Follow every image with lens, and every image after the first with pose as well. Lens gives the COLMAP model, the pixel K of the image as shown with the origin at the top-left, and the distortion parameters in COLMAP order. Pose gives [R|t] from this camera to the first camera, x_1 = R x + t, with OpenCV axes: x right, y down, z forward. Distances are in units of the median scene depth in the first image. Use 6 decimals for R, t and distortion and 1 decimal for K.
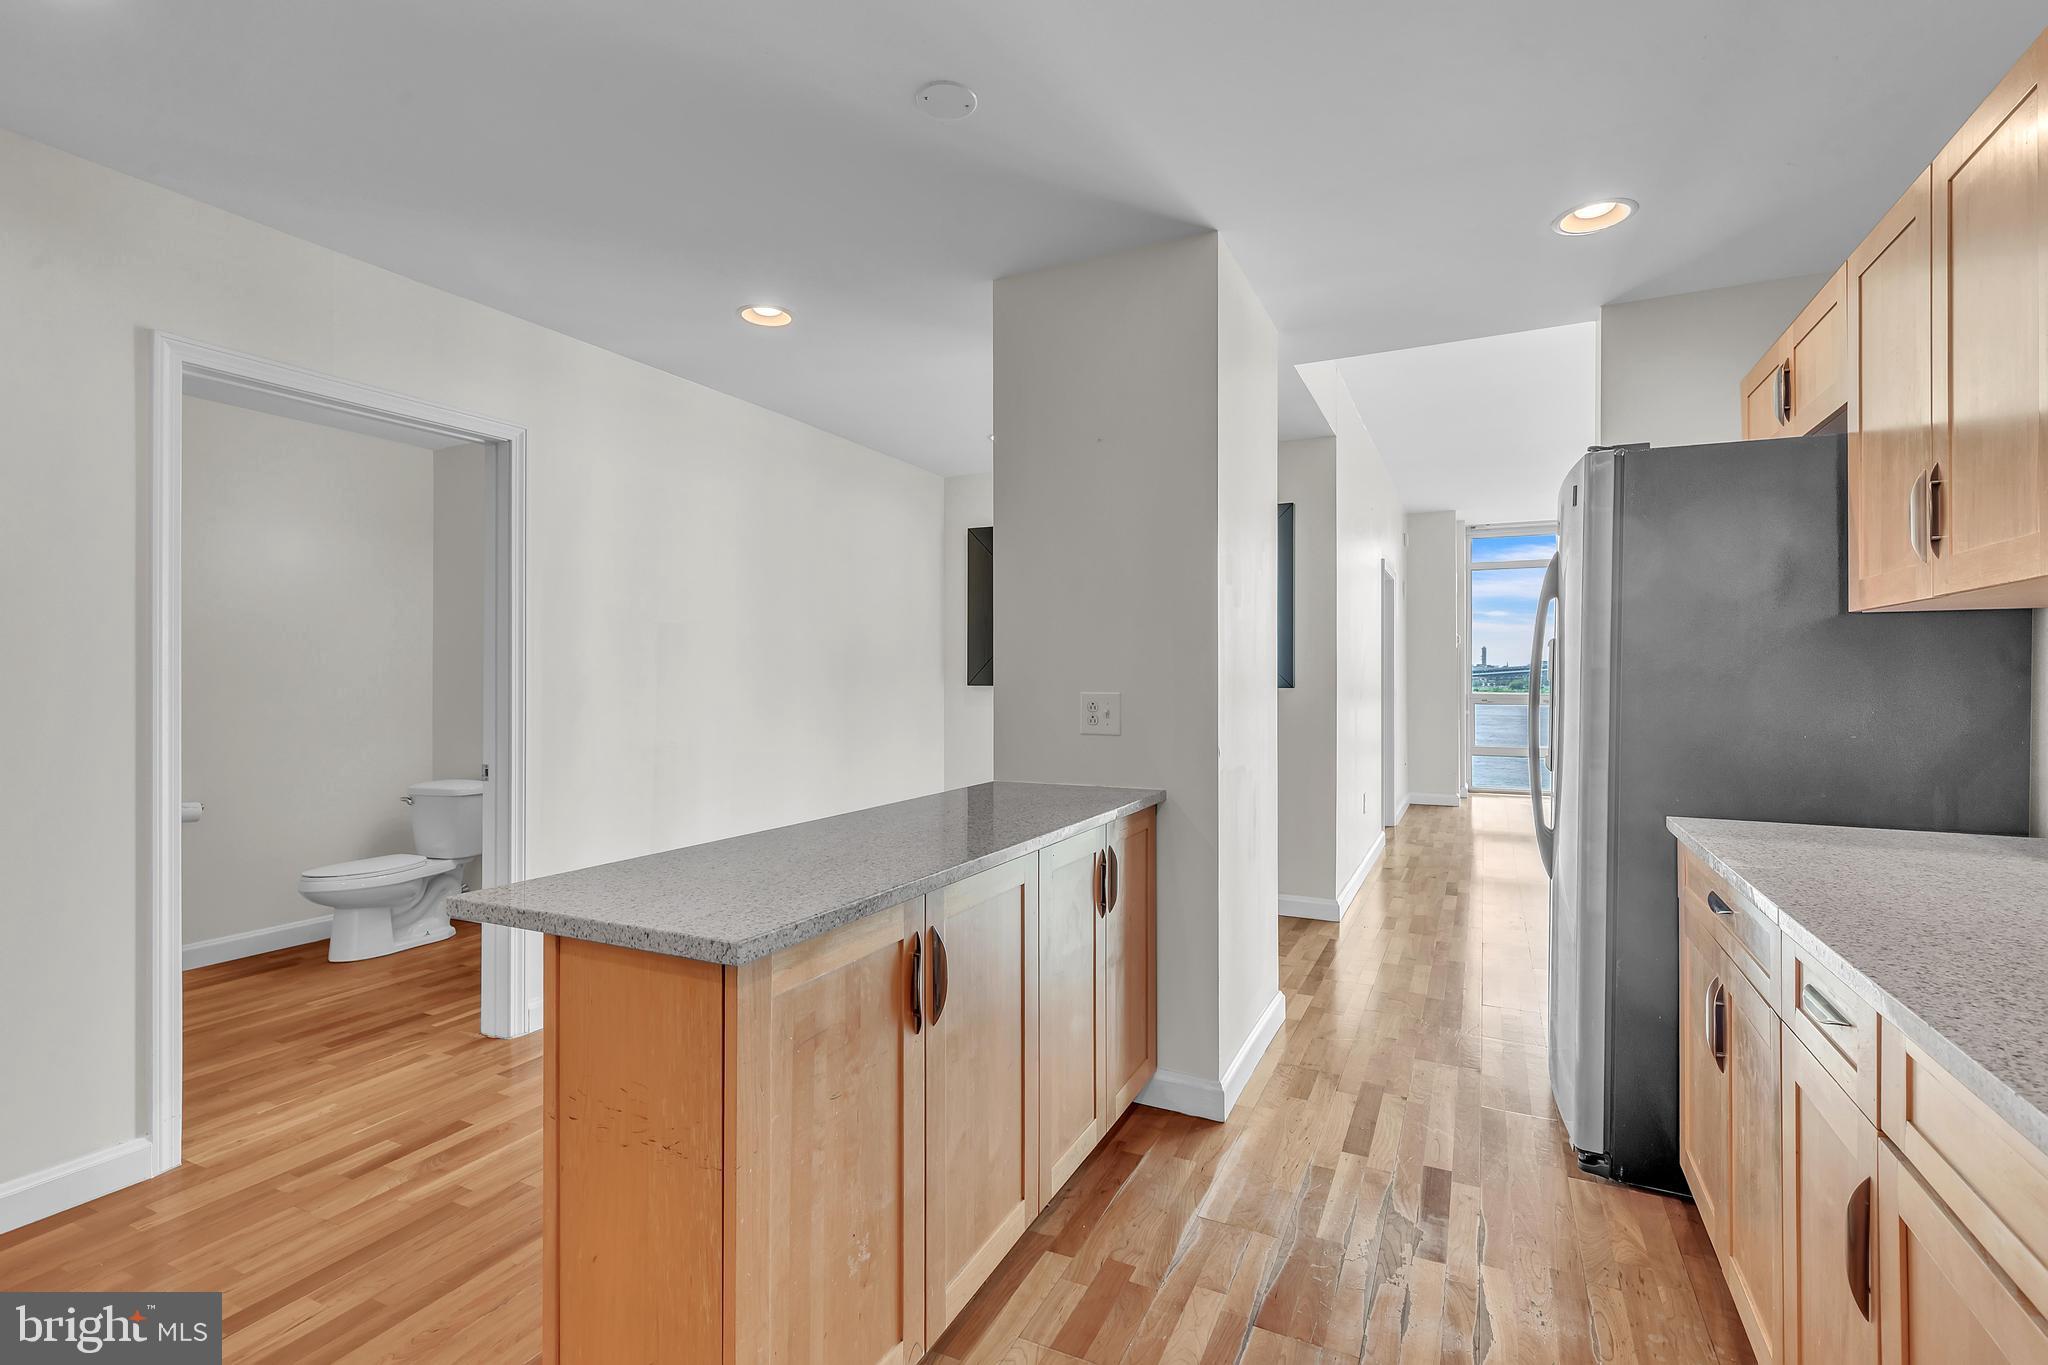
lens RADIAL K [[930.6, 0, 1023.4], [0, 930.6, 680.4], [0, 0, 1]] dist [0.007684, -0.000304]
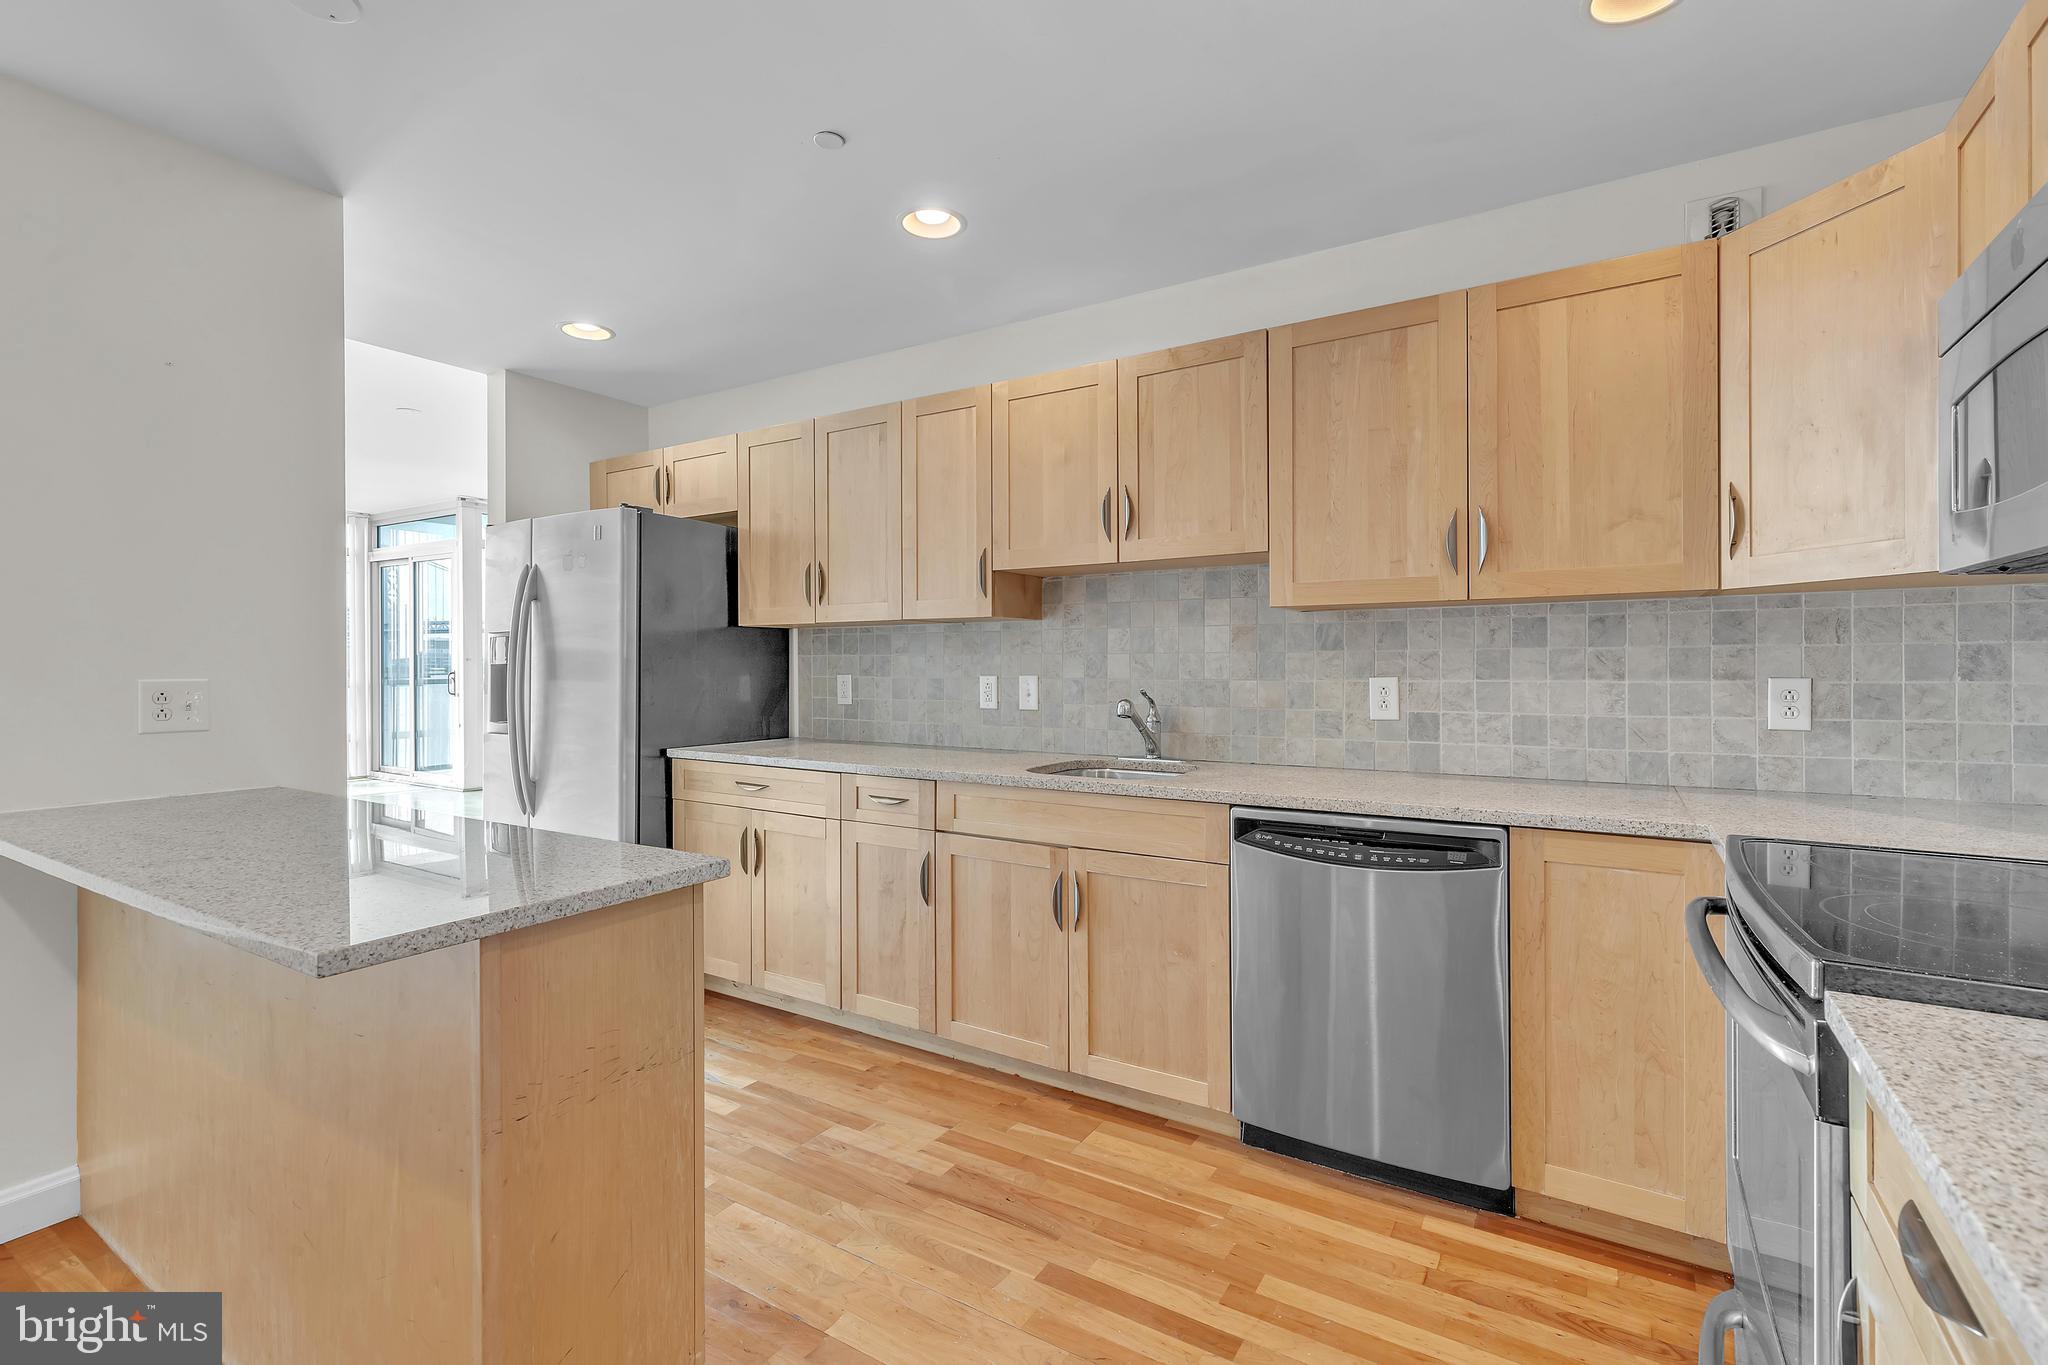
lens RADIAL K [[930.6, 0, 1035.8], [0, 930.6, 664.2], [0, 0, 1]] dist [0.007684, -0.000304]
pose [[0.096120, -0.004501, 0.995360, -0.915007], [0.005639, 0.999976, 0.003977, 0.000593], [-0.995354, 0.005231, 0.096143, 0.249788]]
